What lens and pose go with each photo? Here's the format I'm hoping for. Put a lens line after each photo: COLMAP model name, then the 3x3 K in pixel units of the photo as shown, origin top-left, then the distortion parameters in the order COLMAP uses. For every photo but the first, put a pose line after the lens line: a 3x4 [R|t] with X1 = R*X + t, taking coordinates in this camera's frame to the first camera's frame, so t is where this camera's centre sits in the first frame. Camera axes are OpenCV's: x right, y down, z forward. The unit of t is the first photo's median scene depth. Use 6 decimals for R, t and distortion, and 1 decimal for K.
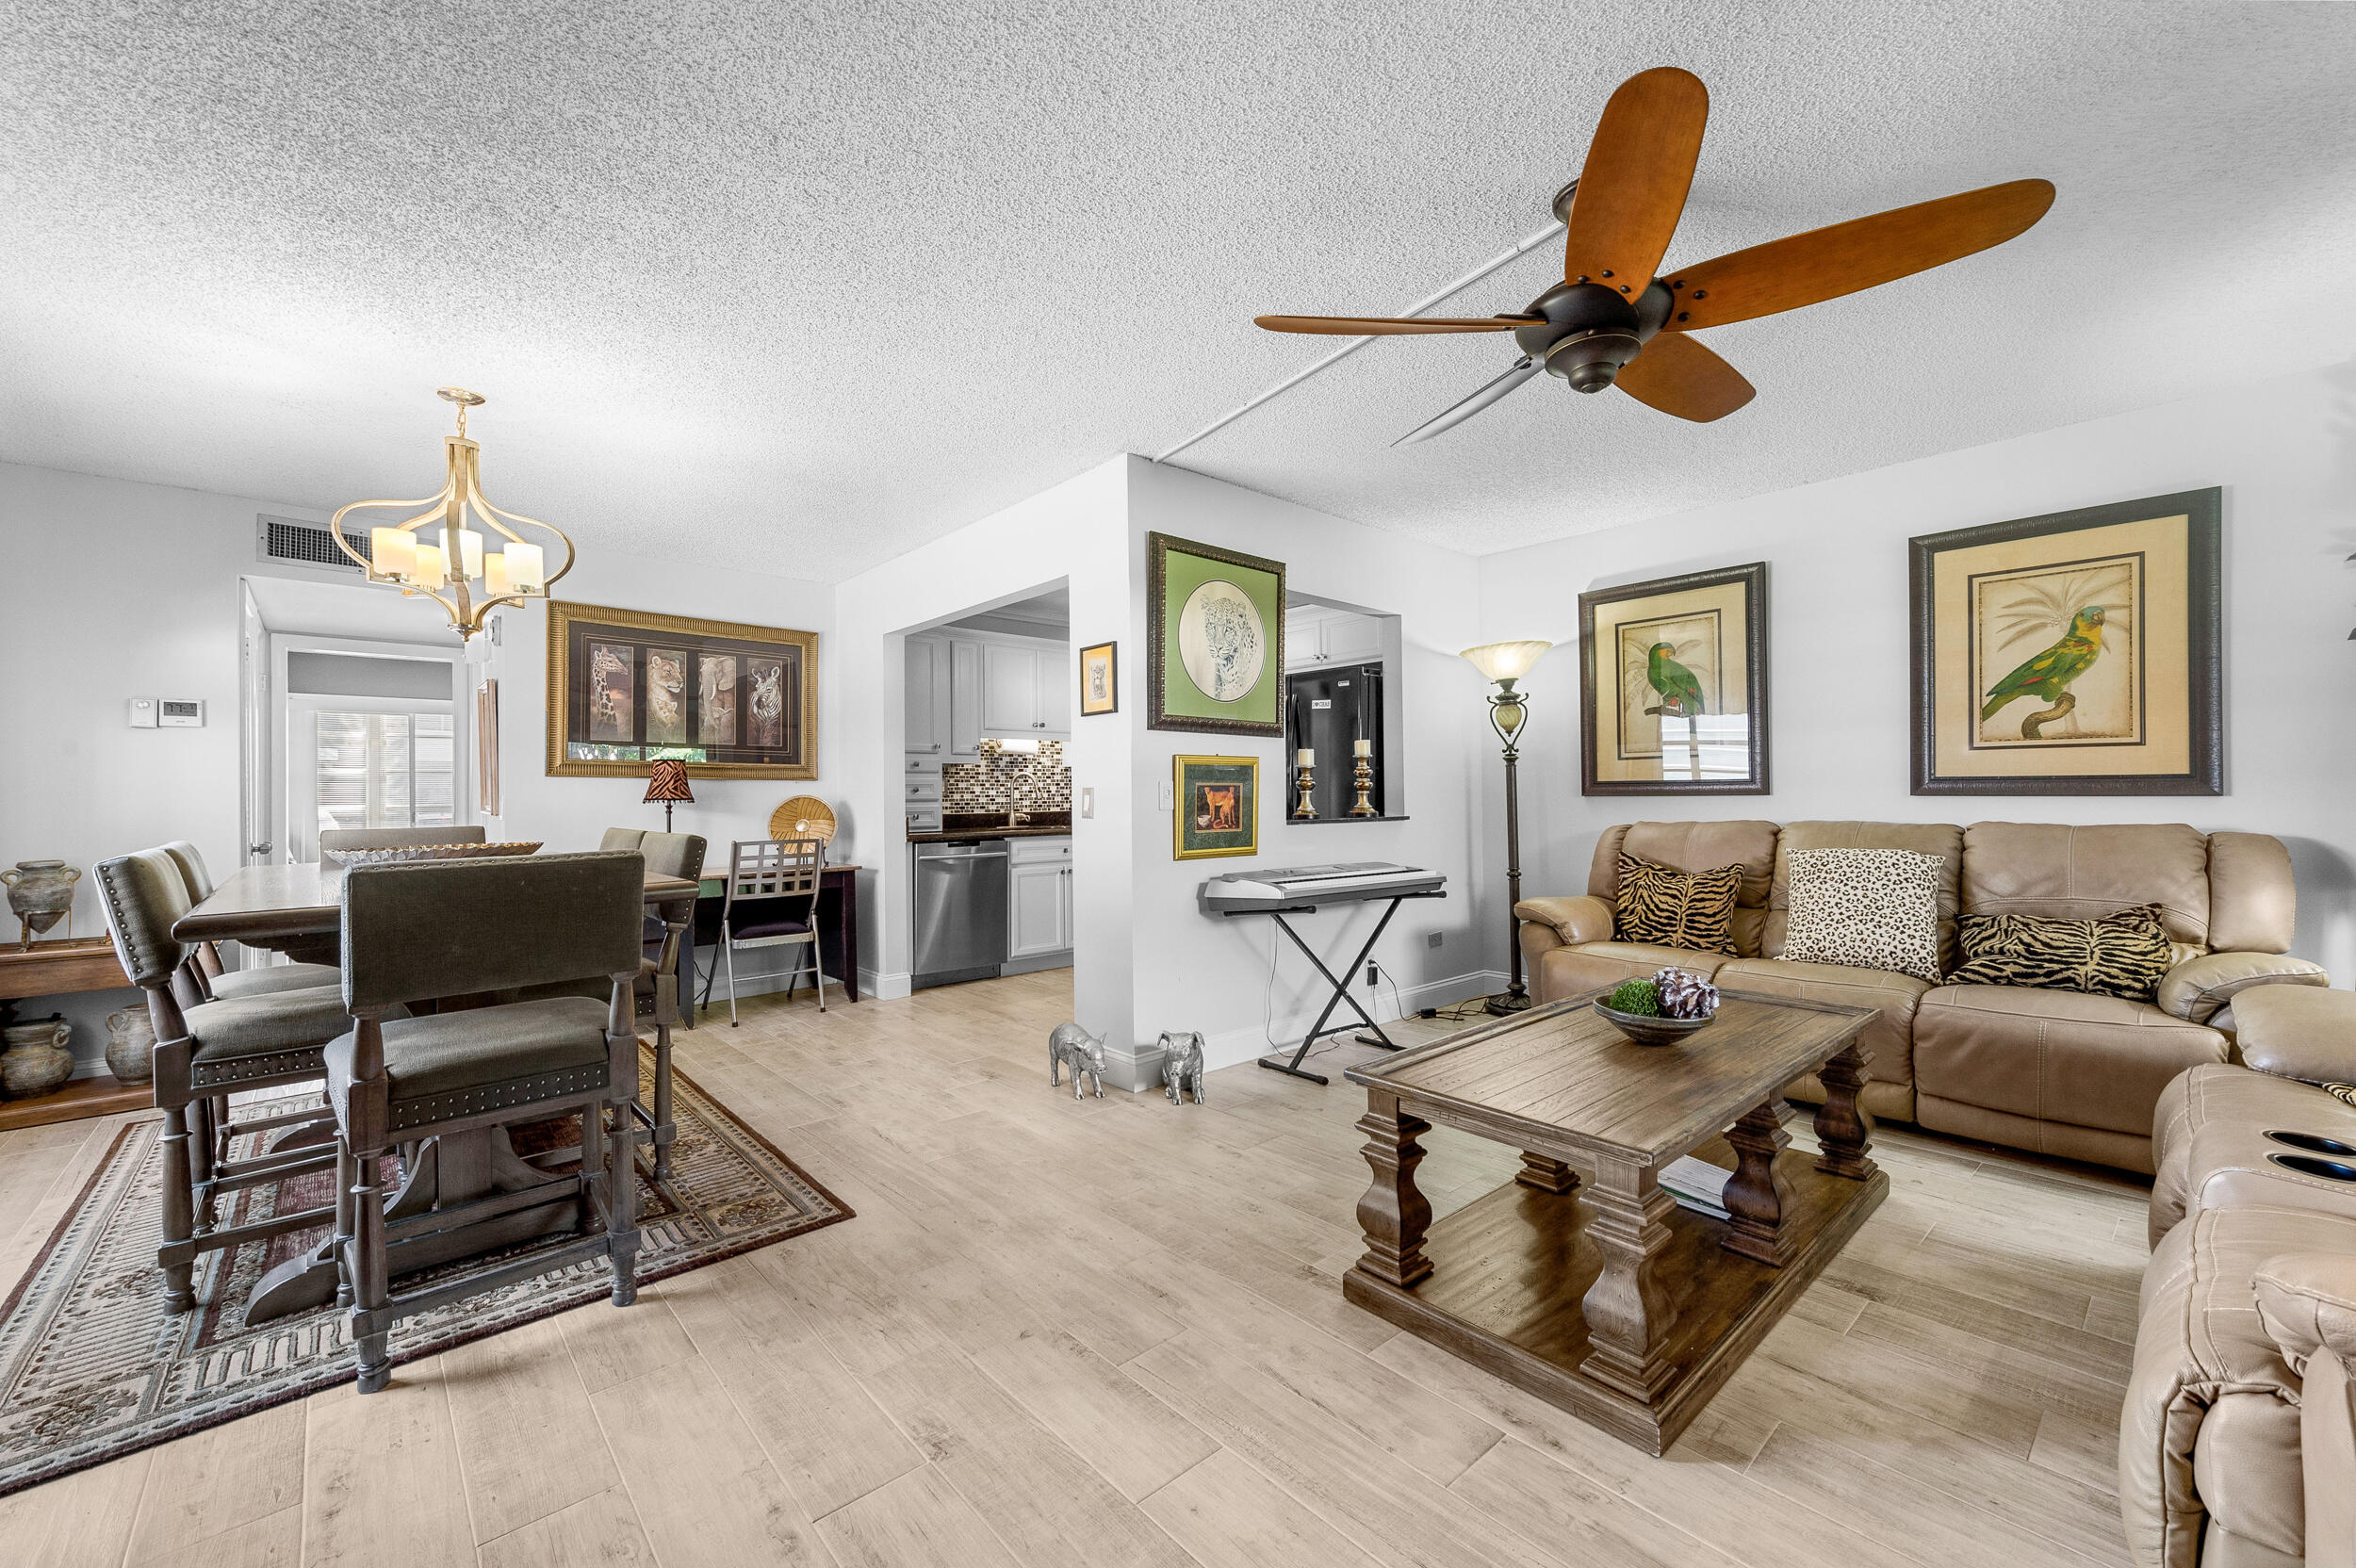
lens RADIAL K [[923.3, 0, 1178.0], [0, 923.3, 784.0], [0, 0, 1]] dist [0.001176, 0.000048]
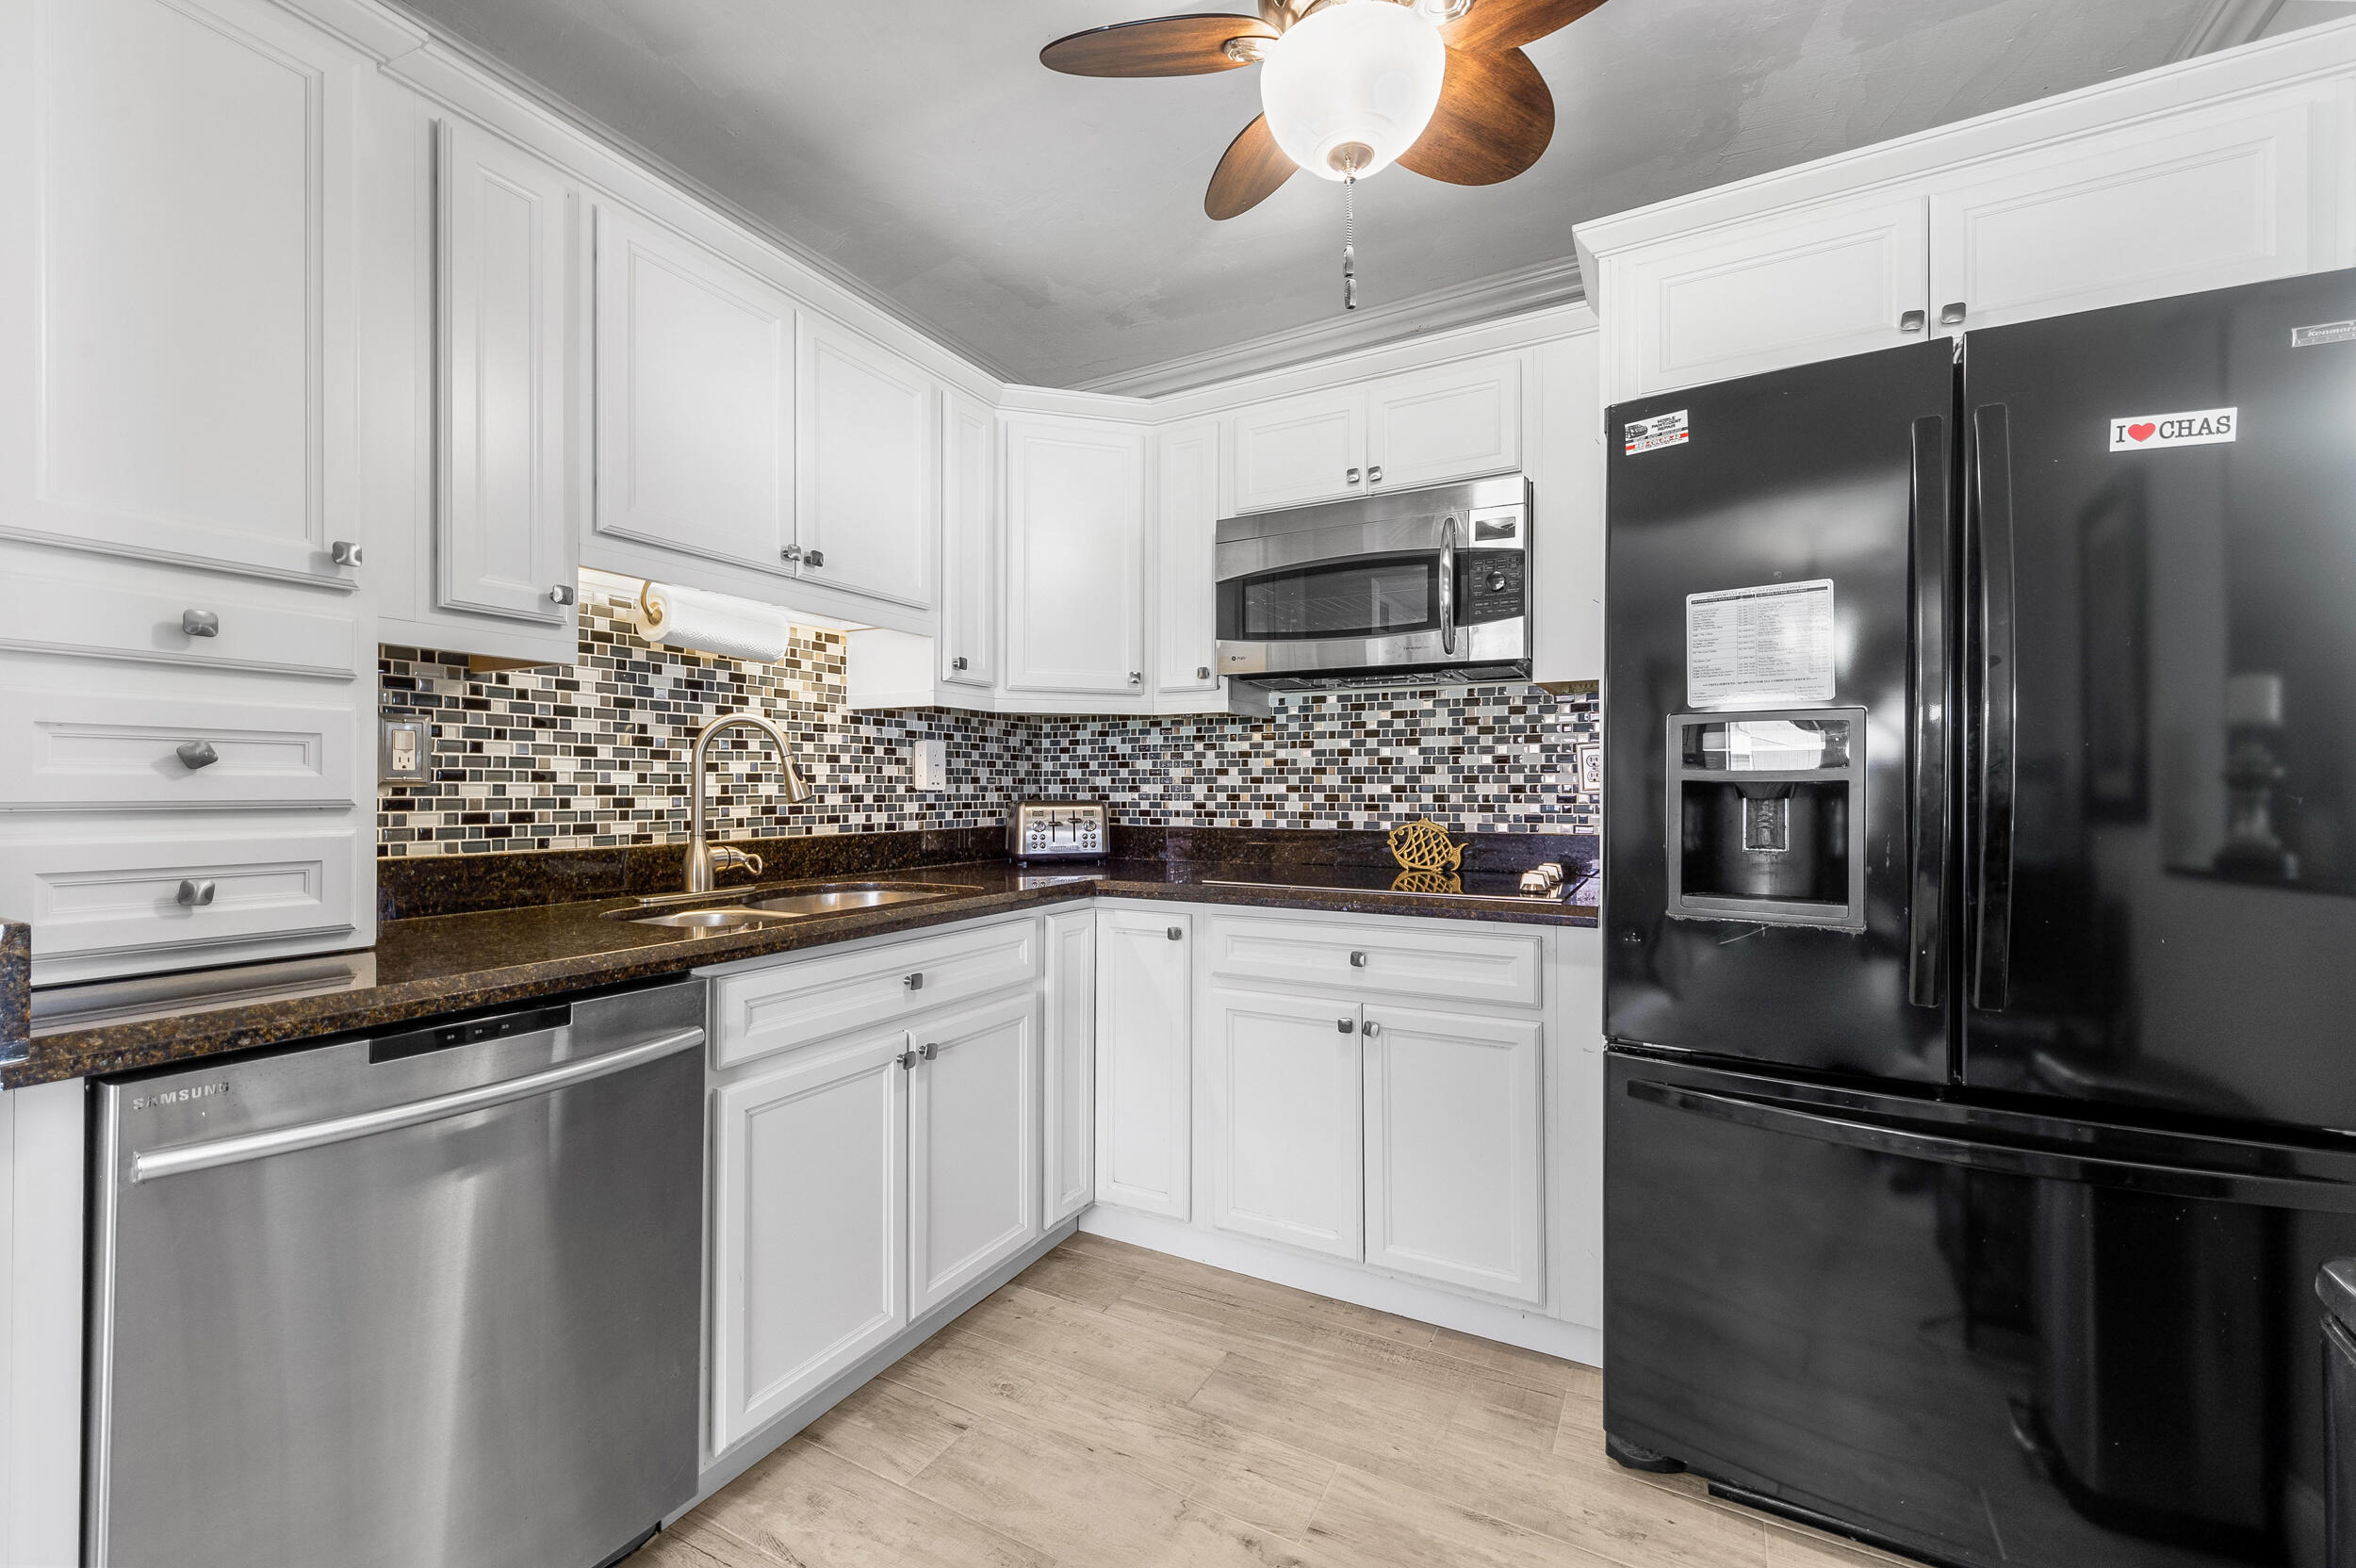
lens RADIAL K [[957.3, 0, 1173.7], [0, 957.3, 790.6], [0, 0, 1]] dist [0.003493, 0.000137]
pose [[0.942928, 0.009480, 0.332861, -0.150809], [-0.012805, 0.999888, 0.007797, 0.009399], [-0.332750, -0.011614, 0.942944, 0.717108]]
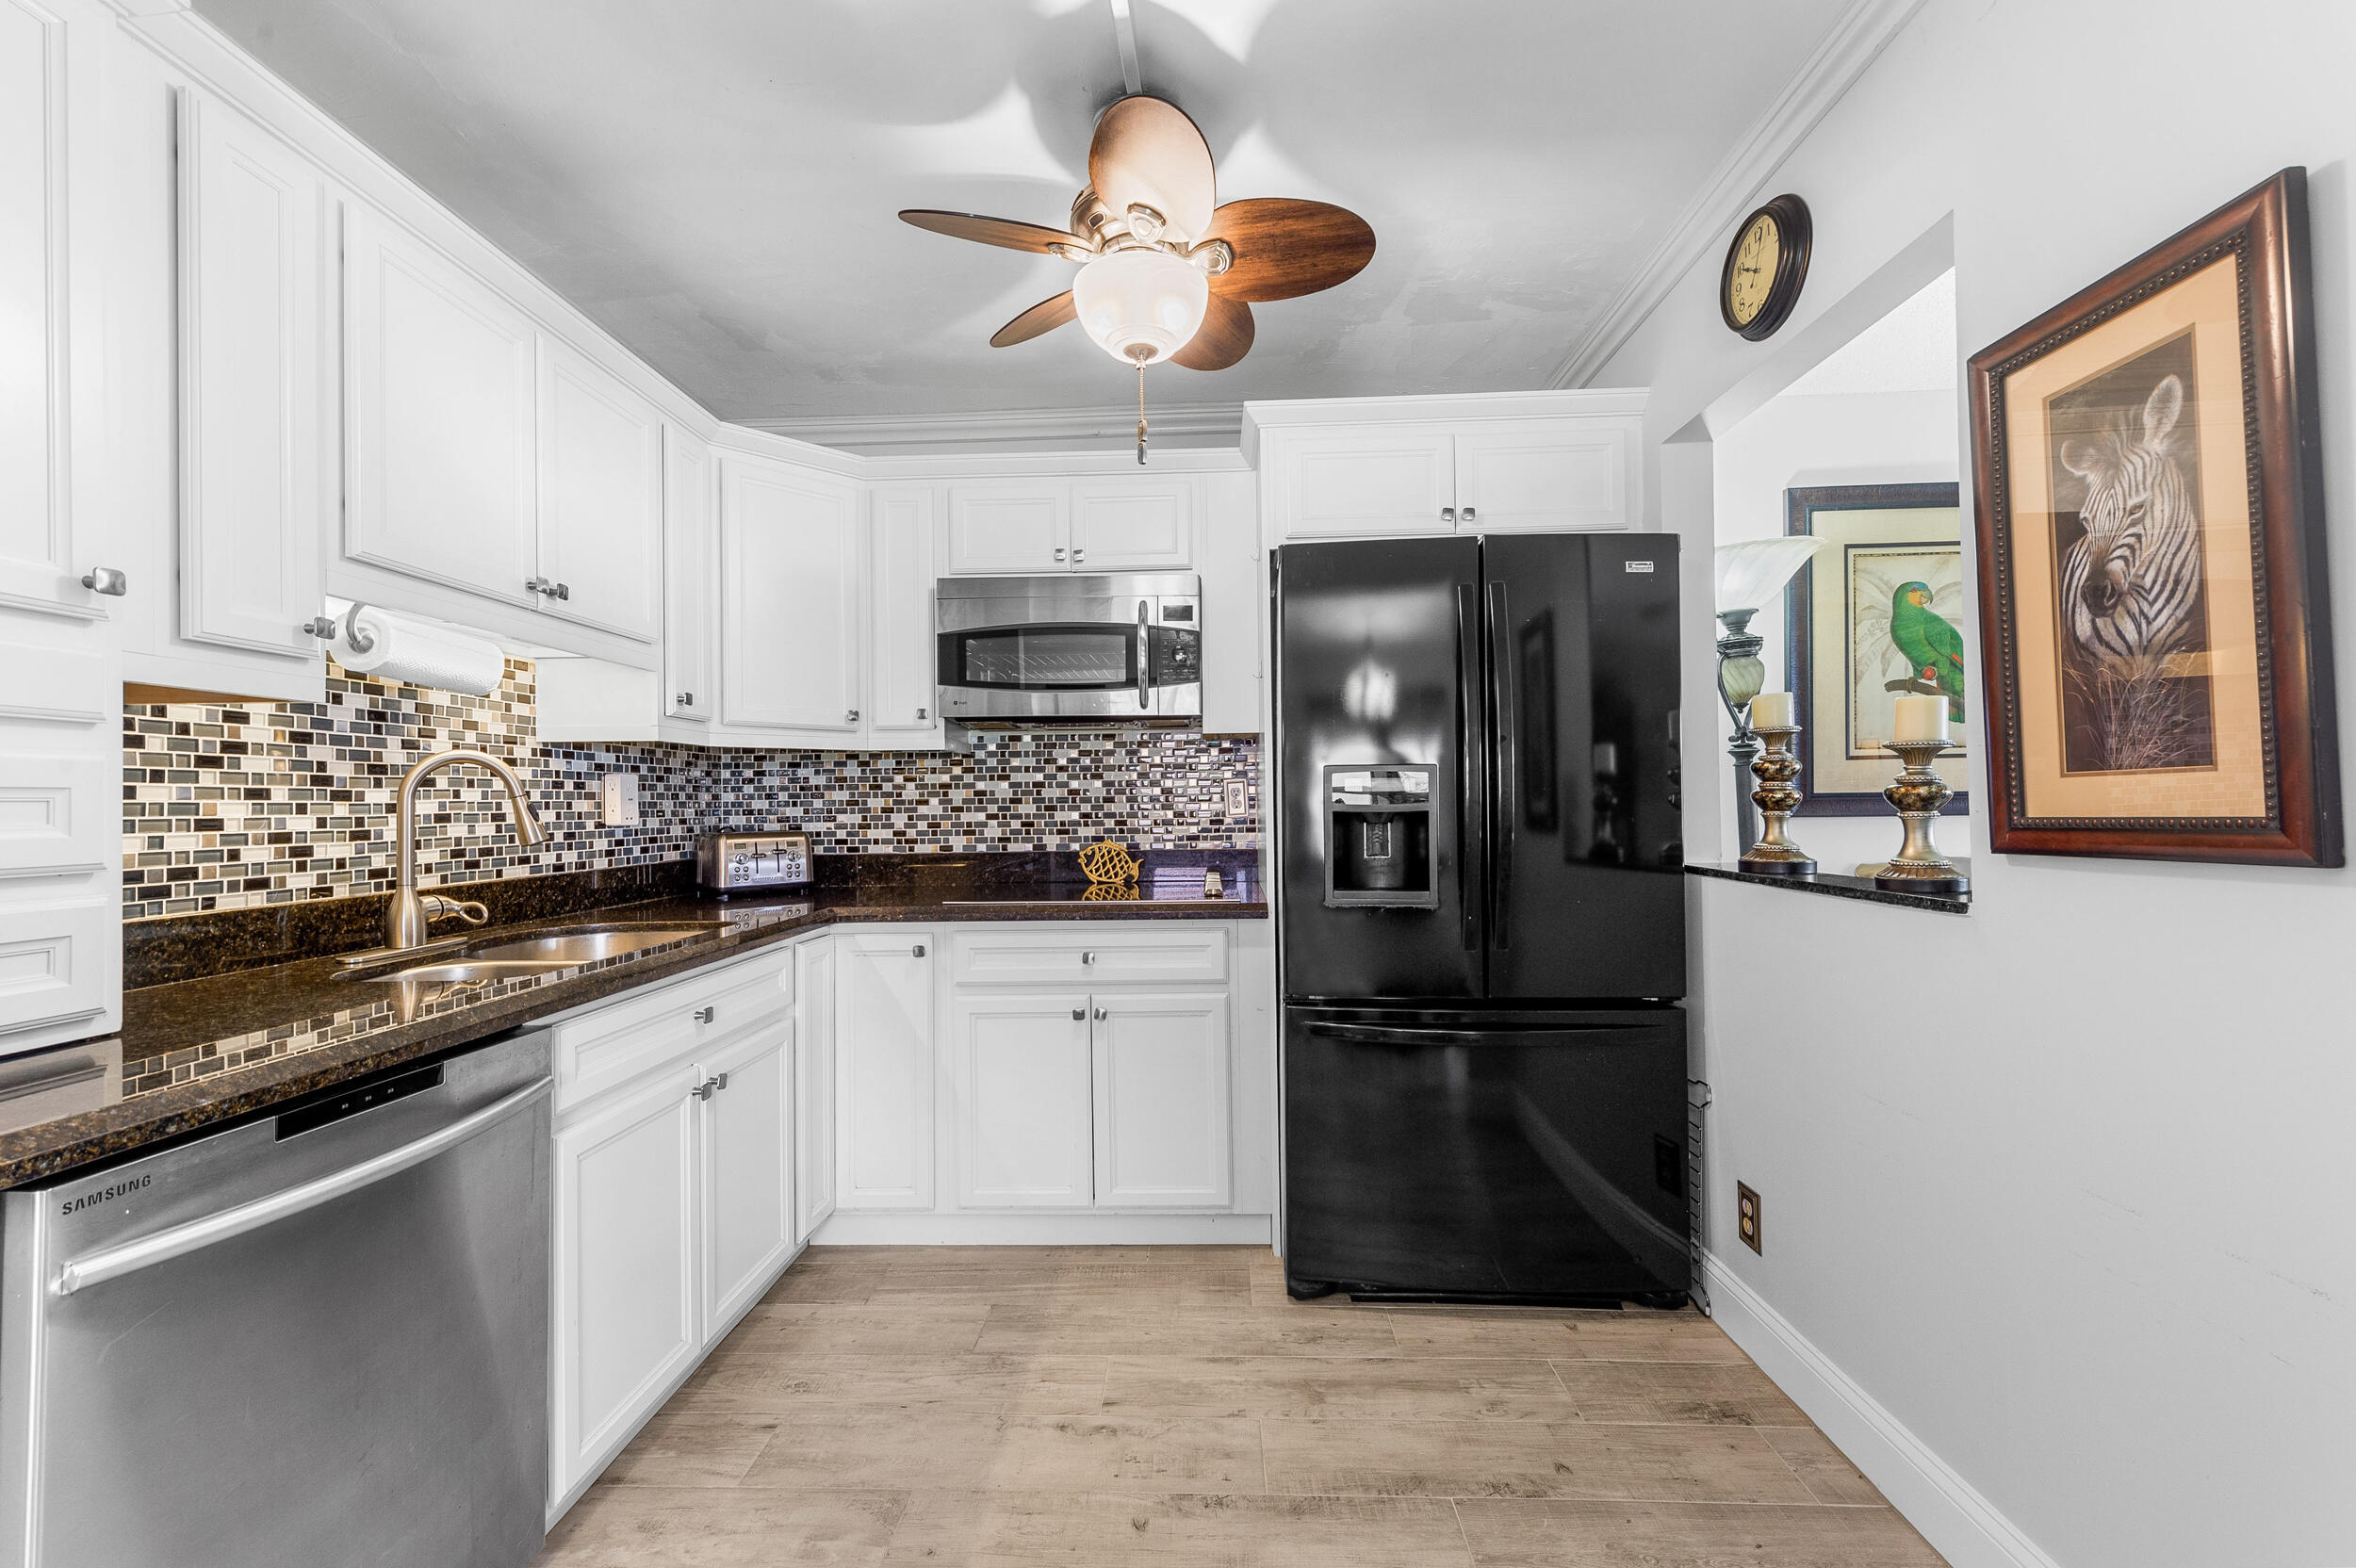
lens RADIAL K [[947.3, 0, 1180.2], [0, 947.3, 800.4], [0, 0, 1]] dist [0.000333, -0.000235]
pose [[0.689839, 0.001837, 0.723961, -0.247465], [-0.001158, 0.999998, -0.001434, 0.003016], [-0.723962, 0.000151, 0.689840, 0.702861]]
